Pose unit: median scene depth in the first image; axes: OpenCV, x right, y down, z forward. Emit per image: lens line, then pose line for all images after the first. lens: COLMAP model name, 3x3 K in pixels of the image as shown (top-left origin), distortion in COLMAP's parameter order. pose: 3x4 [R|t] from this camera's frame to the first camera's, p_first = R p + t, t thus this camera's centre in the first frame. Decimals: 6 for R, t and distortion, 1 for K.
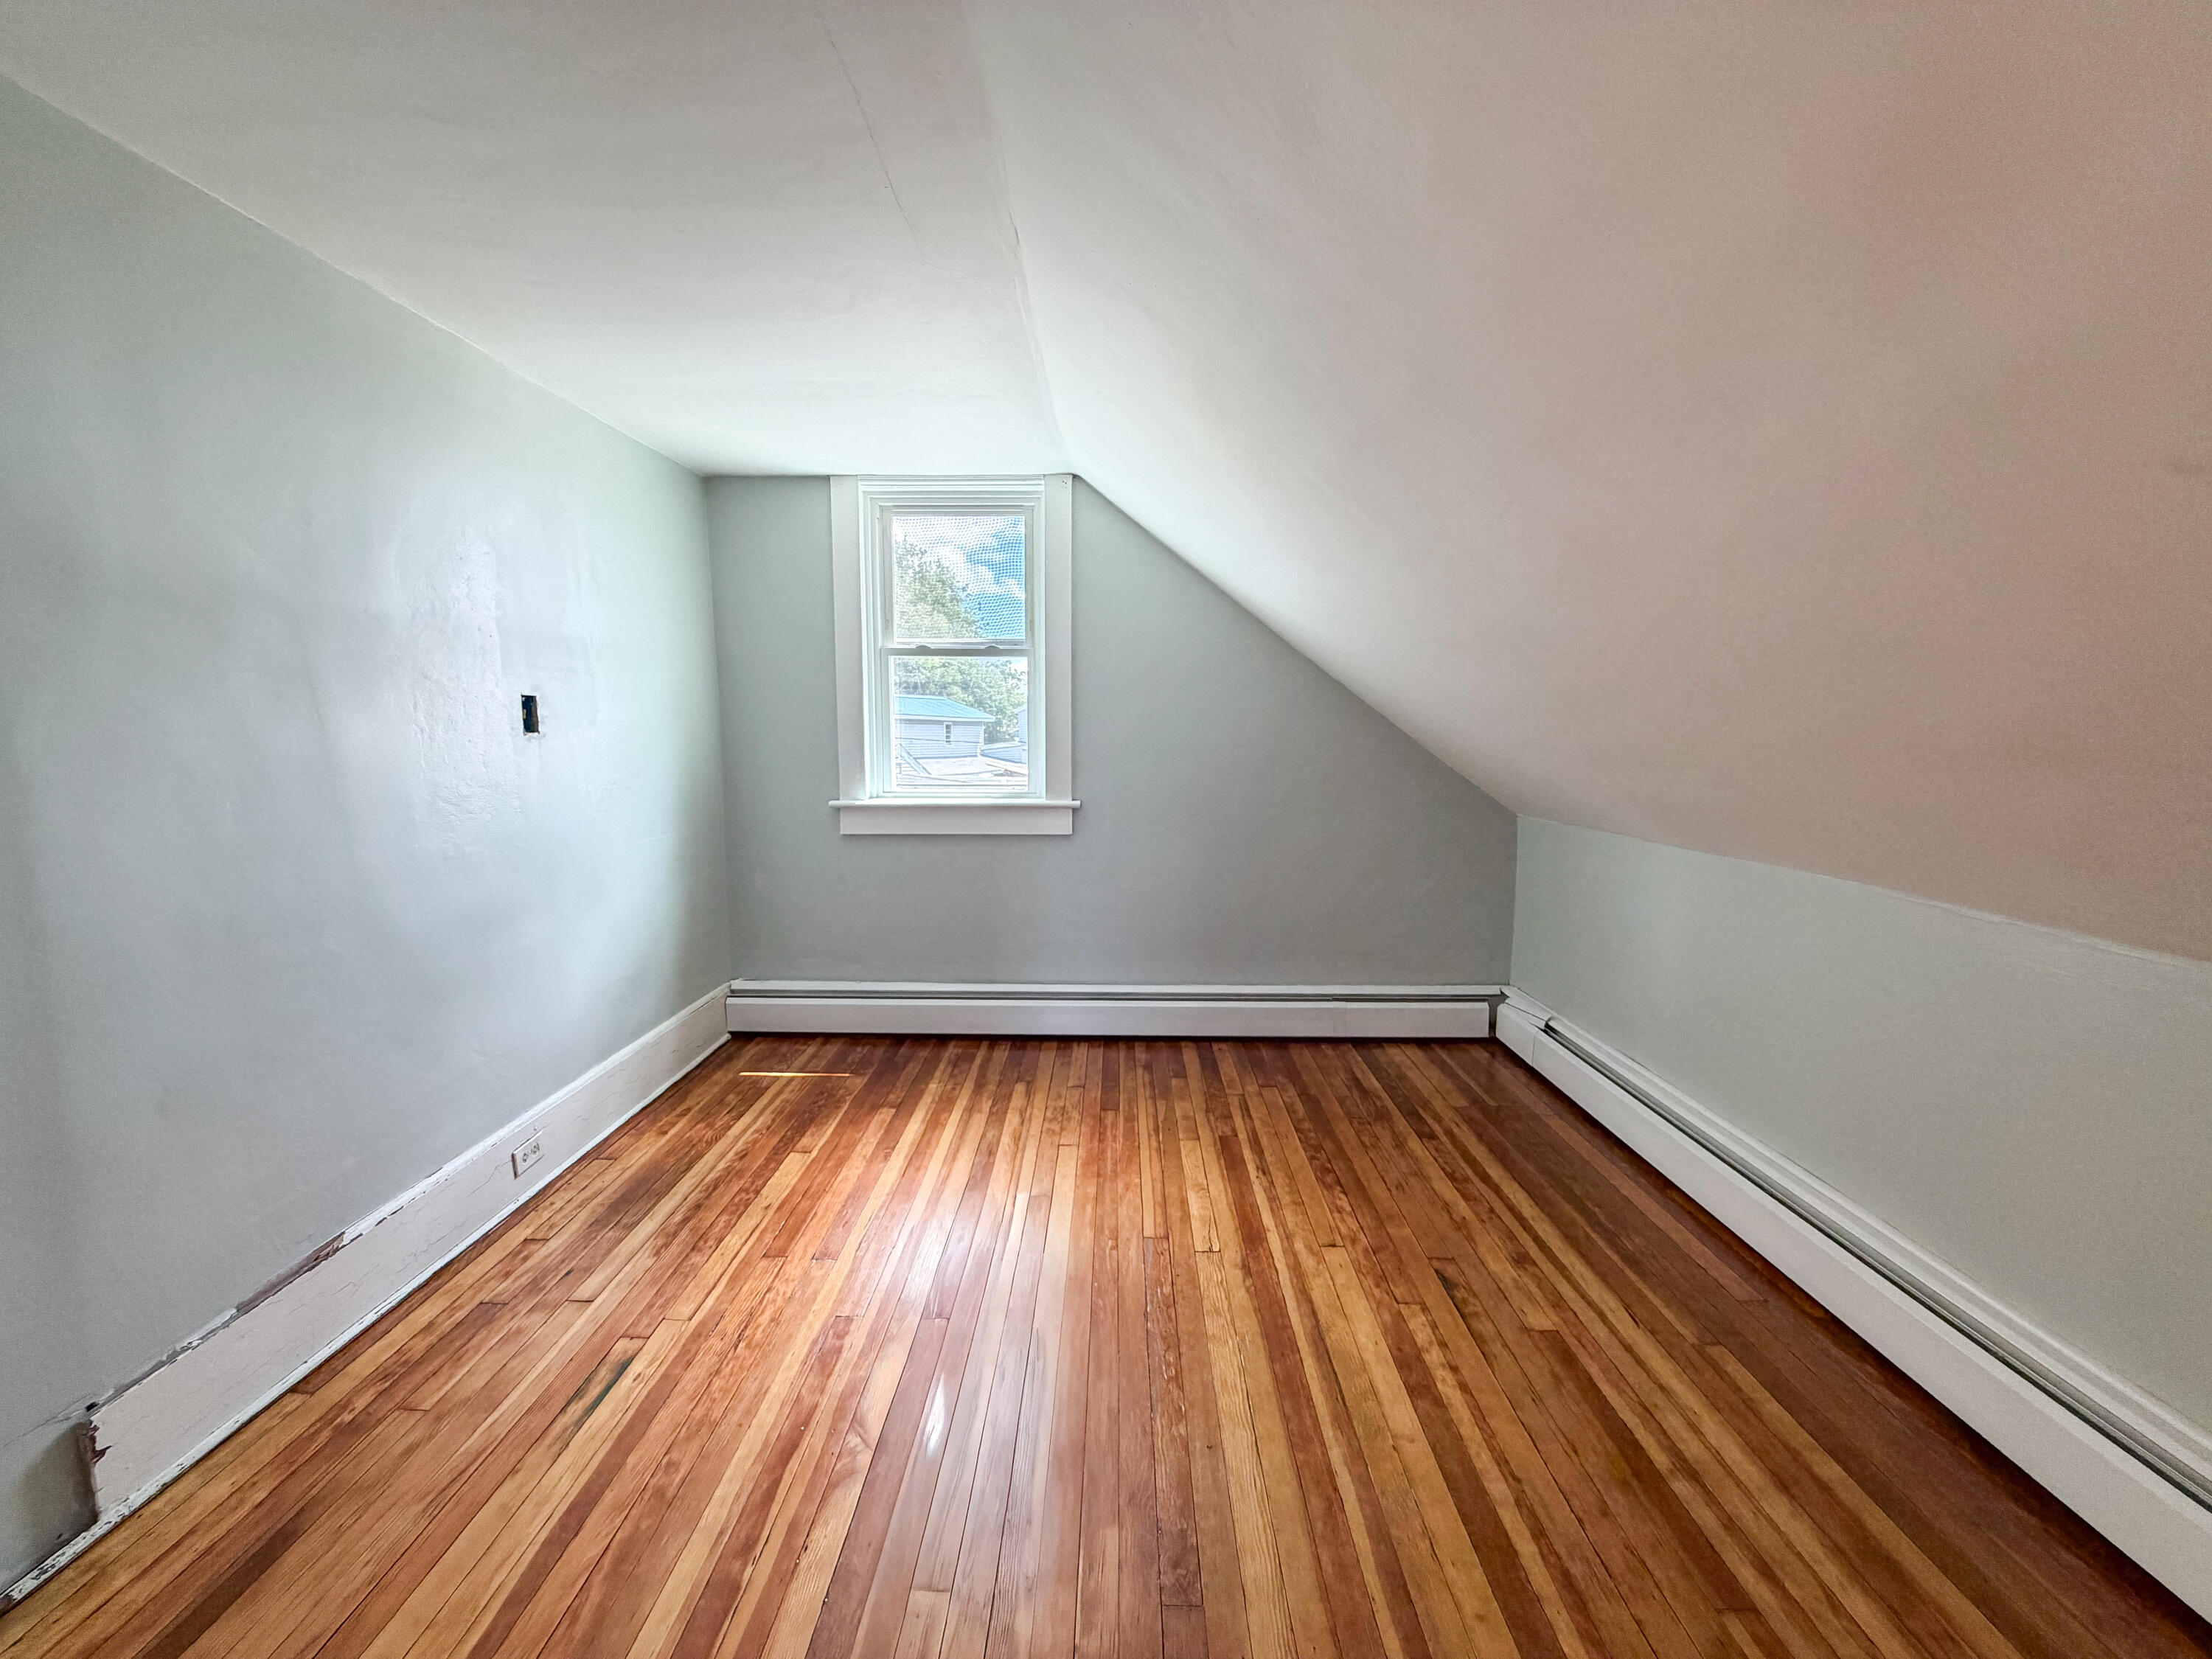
lens RADIAL K [[877.4, 0, 1099.2], [0, 877.4, 834.8], [0, 0, 1]] dist [-0.000860, -0.000223]
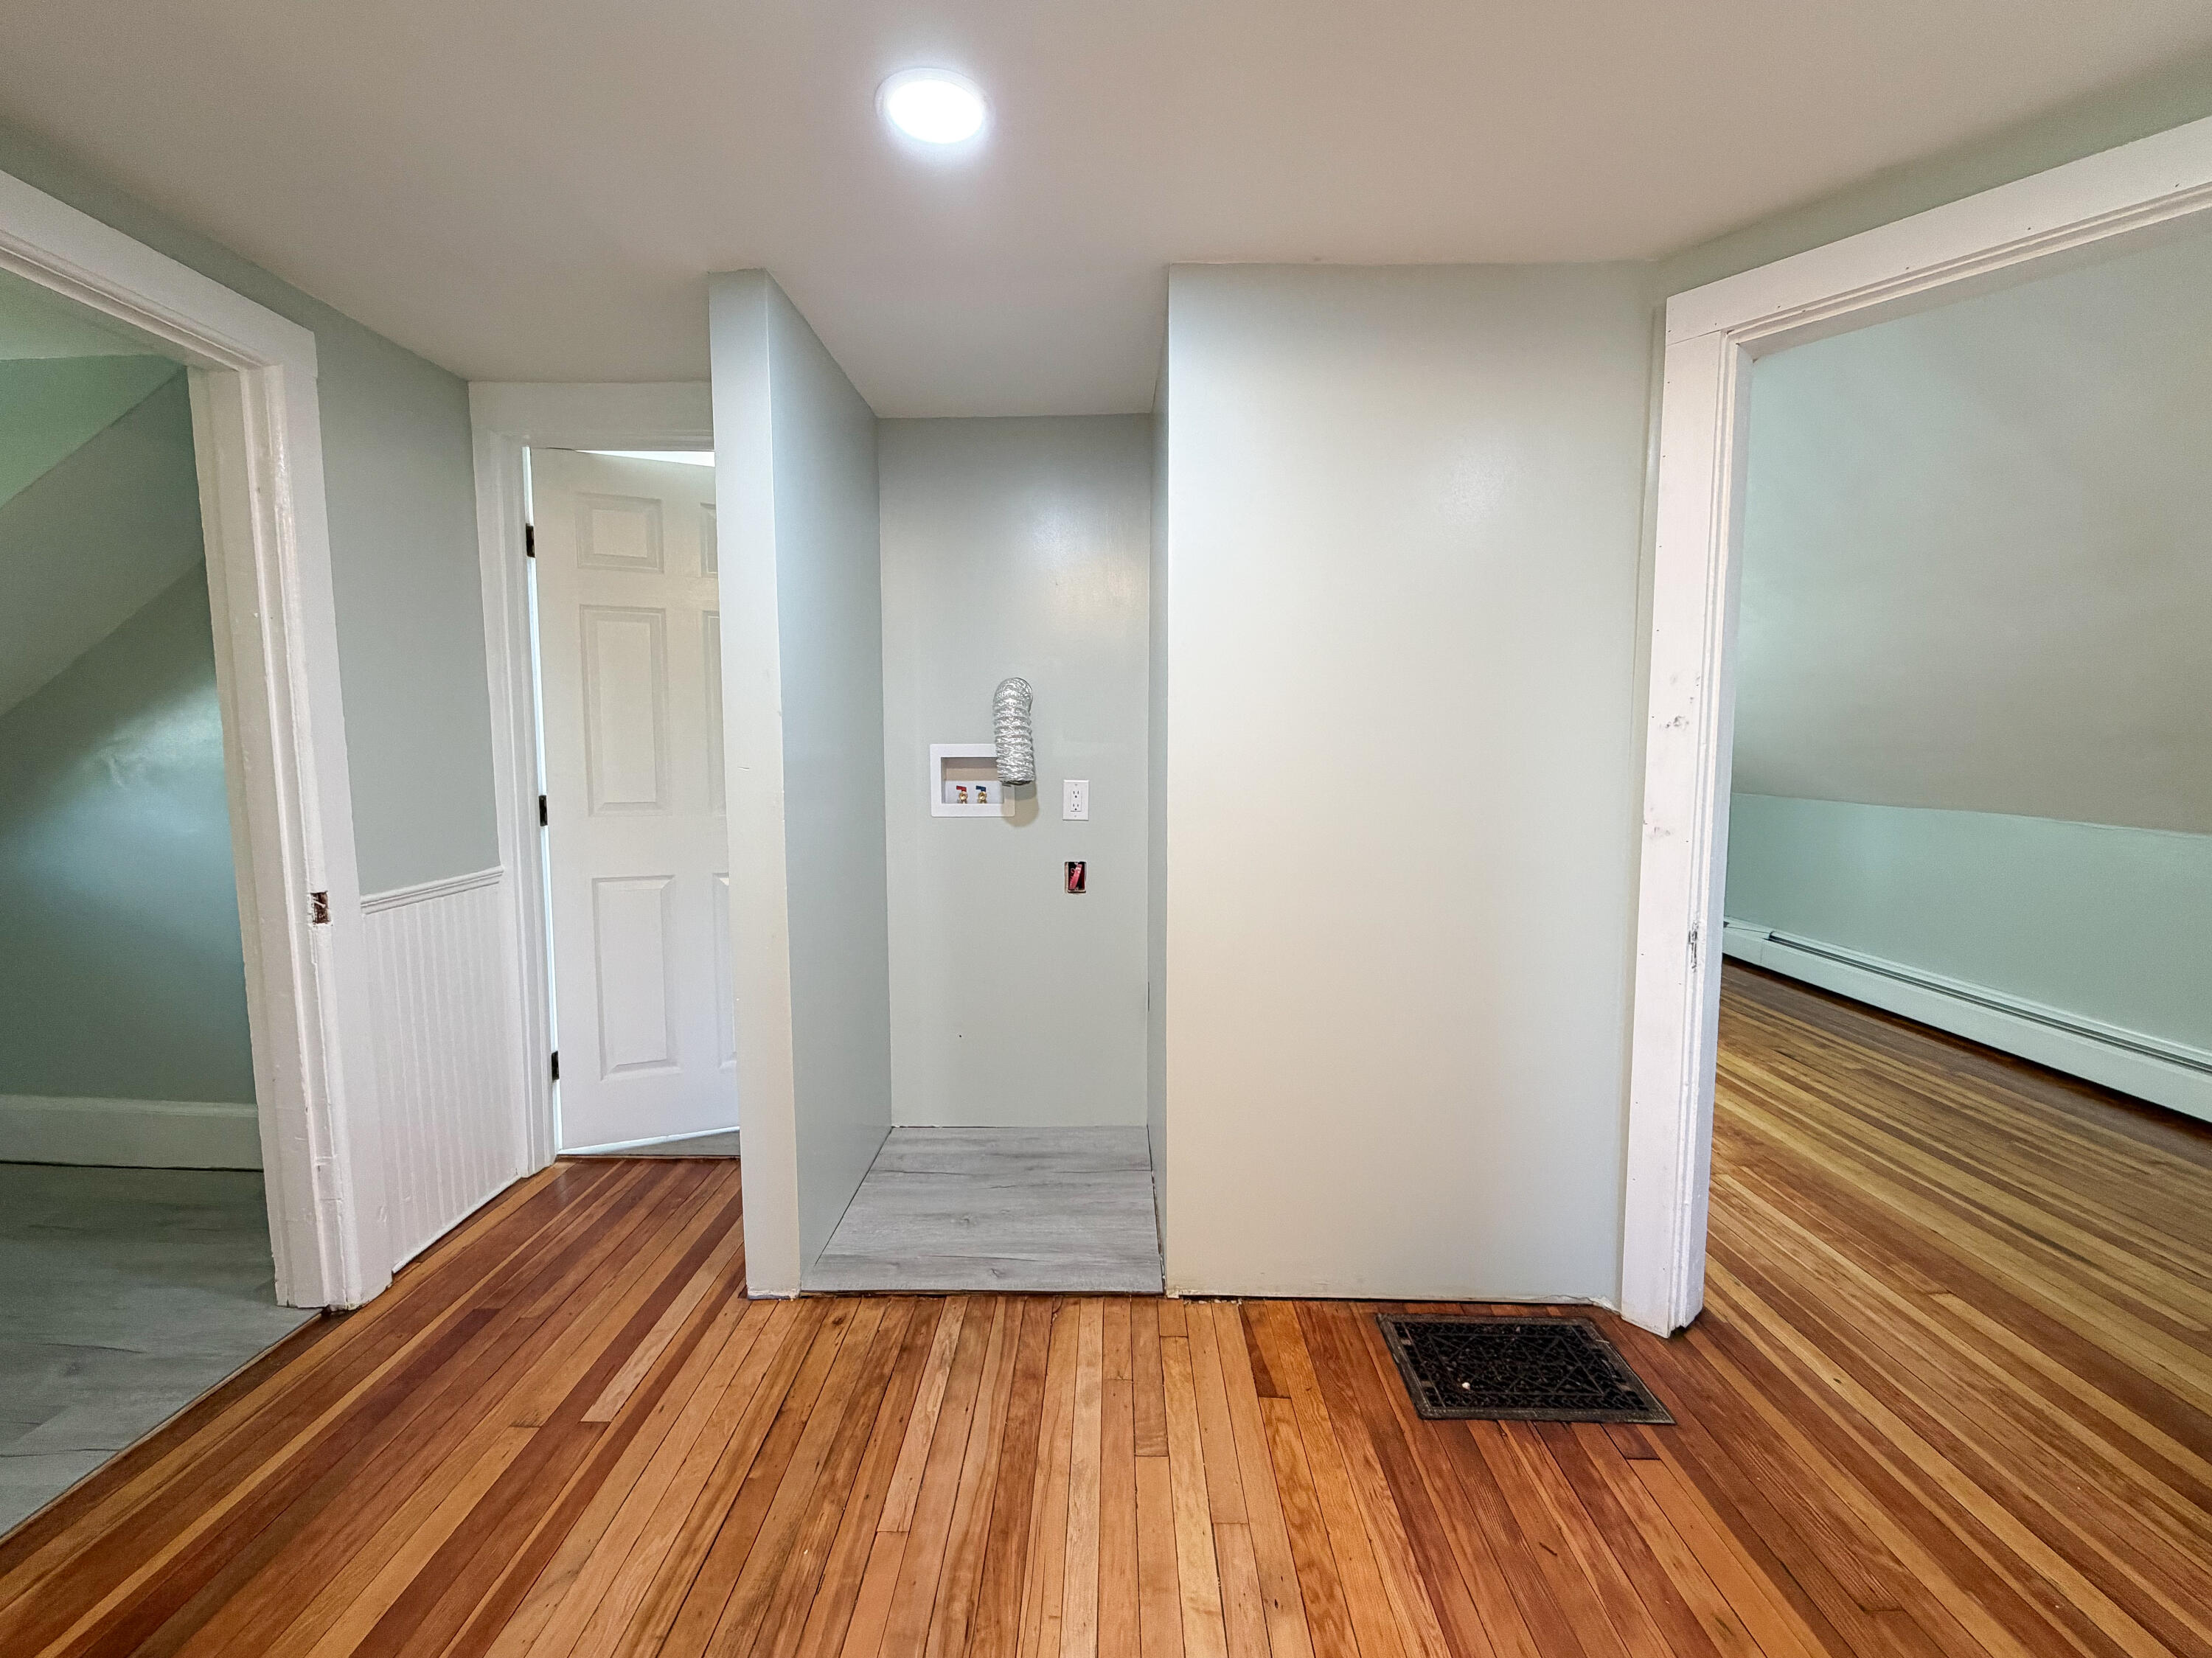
lens RADIAL K [[877.4, 0, 1099.2], [0, 877.4, 834.3], [0, 0, 1]] dist [-0.000860, -0.000223]
pose [[0.999937, -0.011204, -0.001009, -1.146800], [0.011187, 0.999816, -0.015551, 0.109983], [0.001183, 0.015538, 0.999879, -0.883219]]
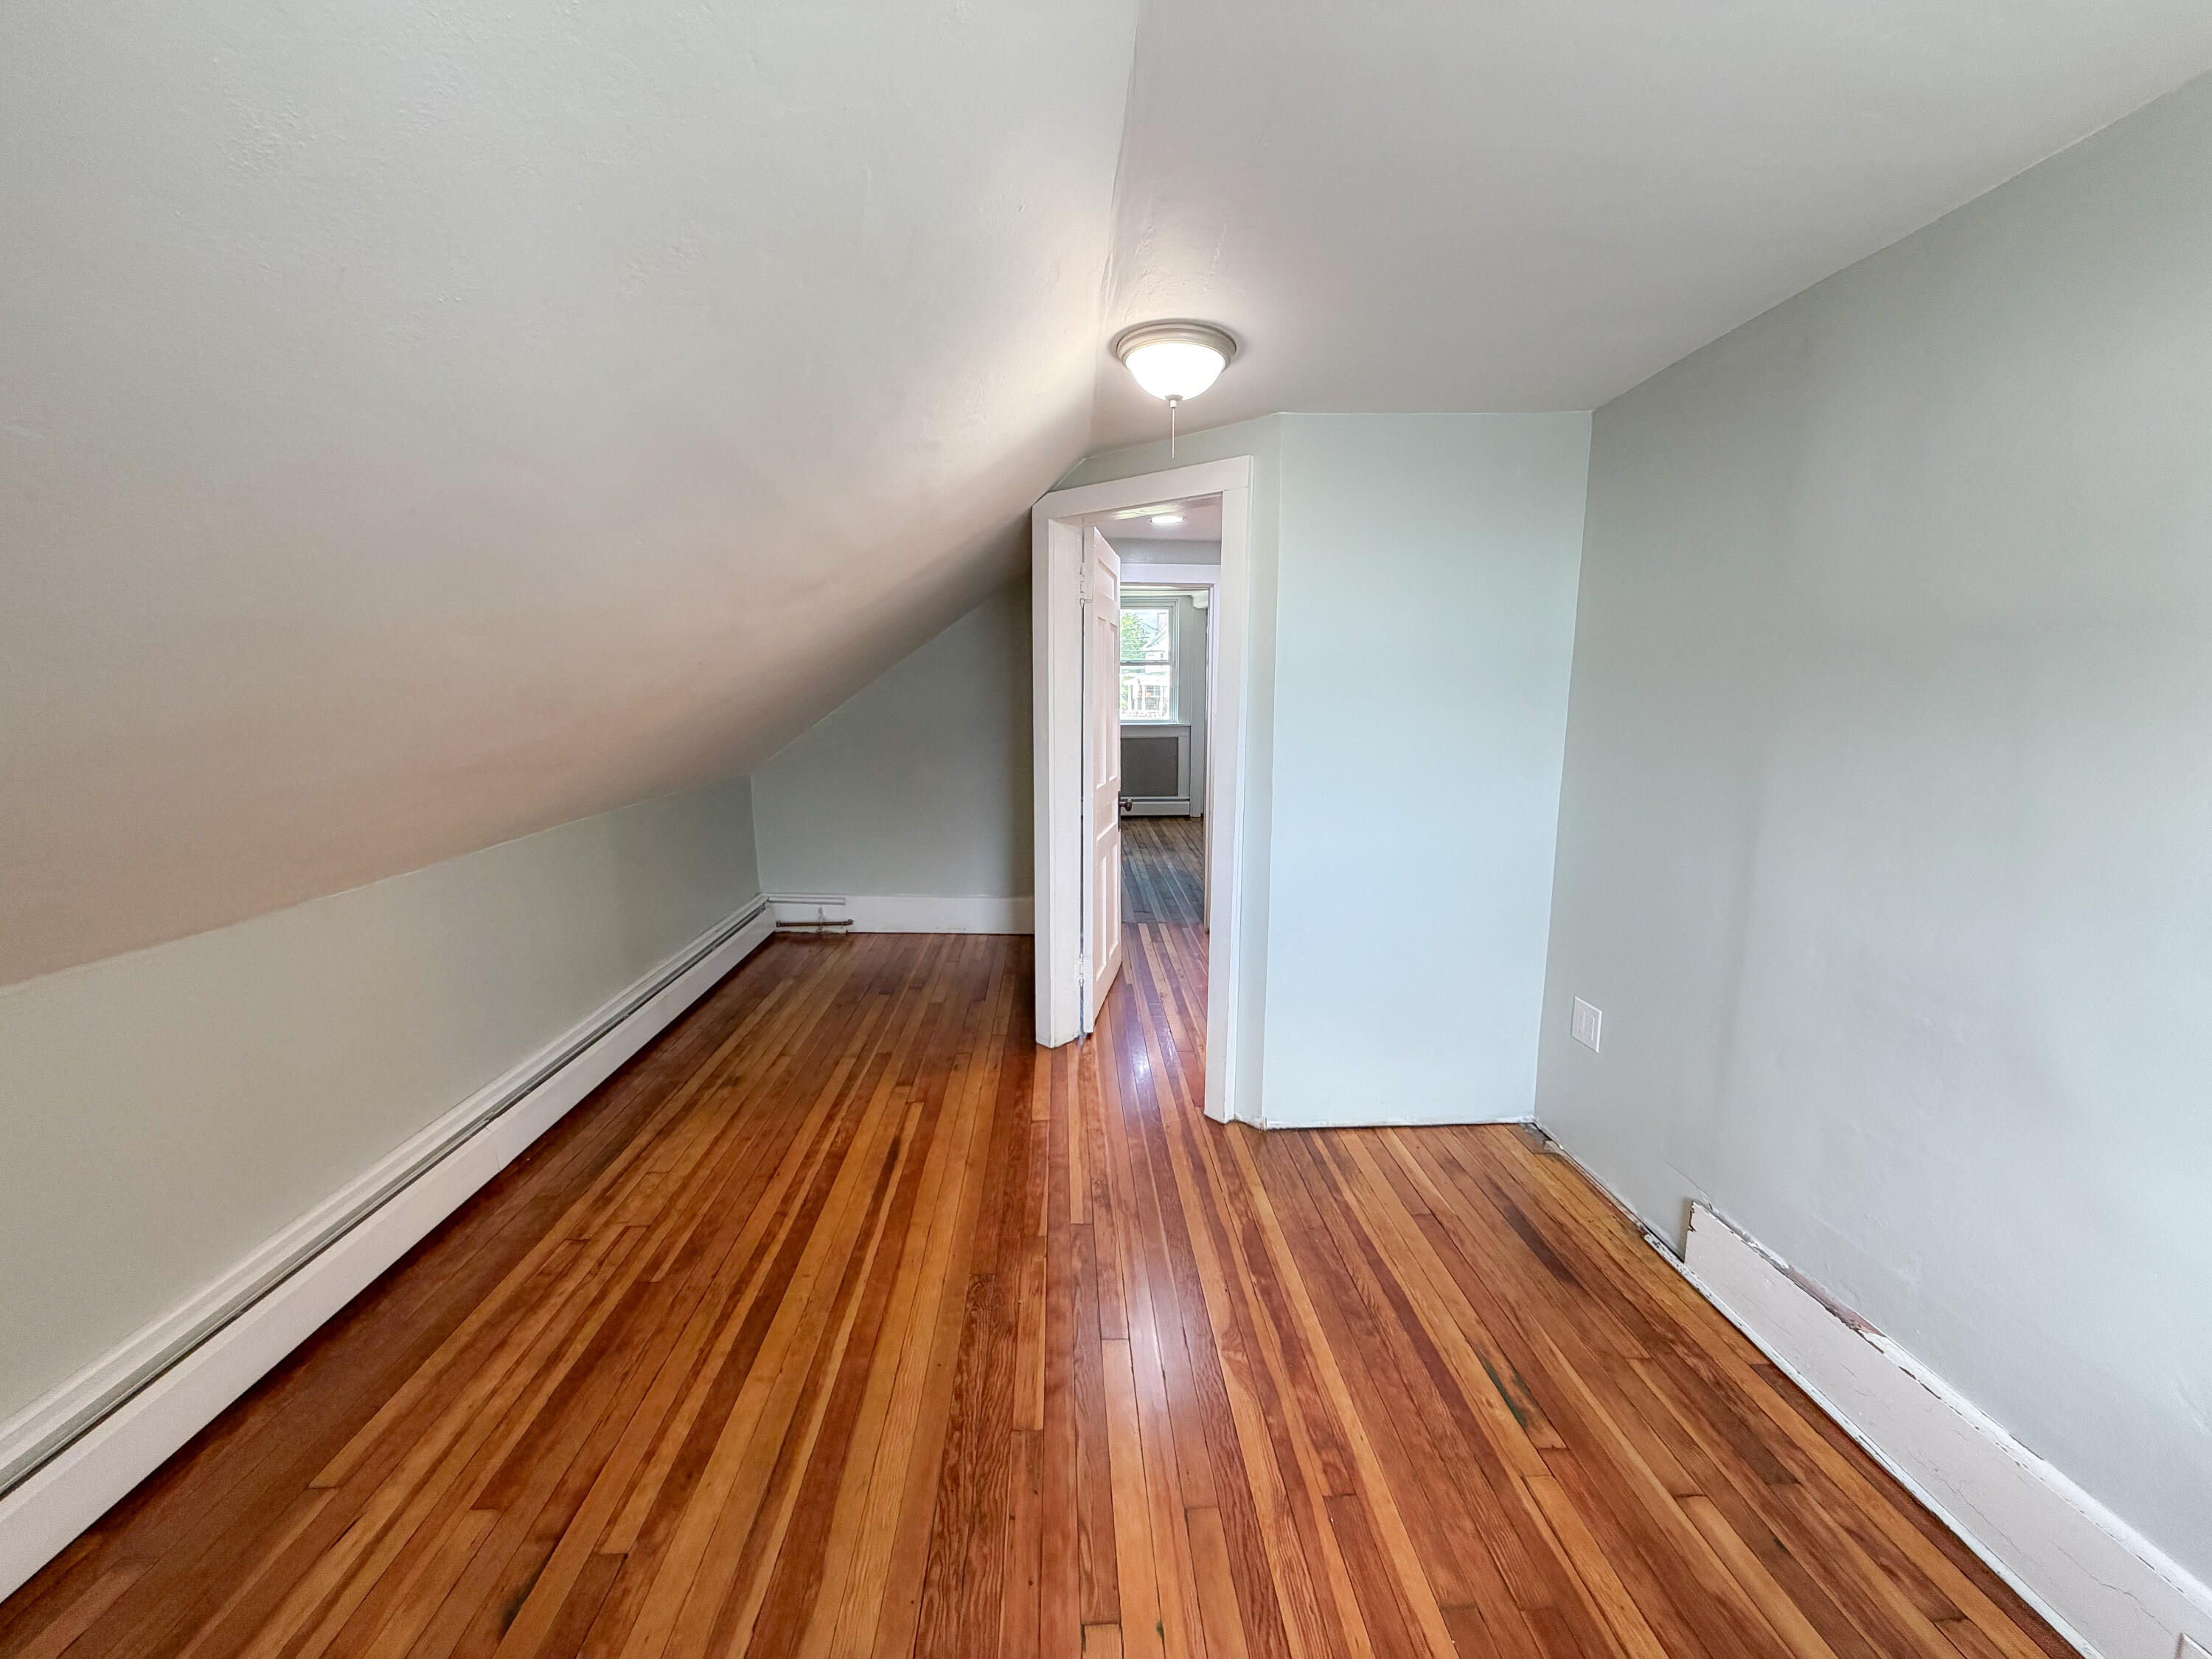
lens RADIAL K [[877.4, 0, 1099.2], [0, 877.4, 834.8], [0, 0, 1]] dist [-0.000860, -0.000223]
pose [[-0.997483, 0.009522, -0.070271, -0.011861], [-0.010551, 0.959983, 0.279860, -0.304005], [0.070124, 0.279897, -0.957466, 1.832991]]
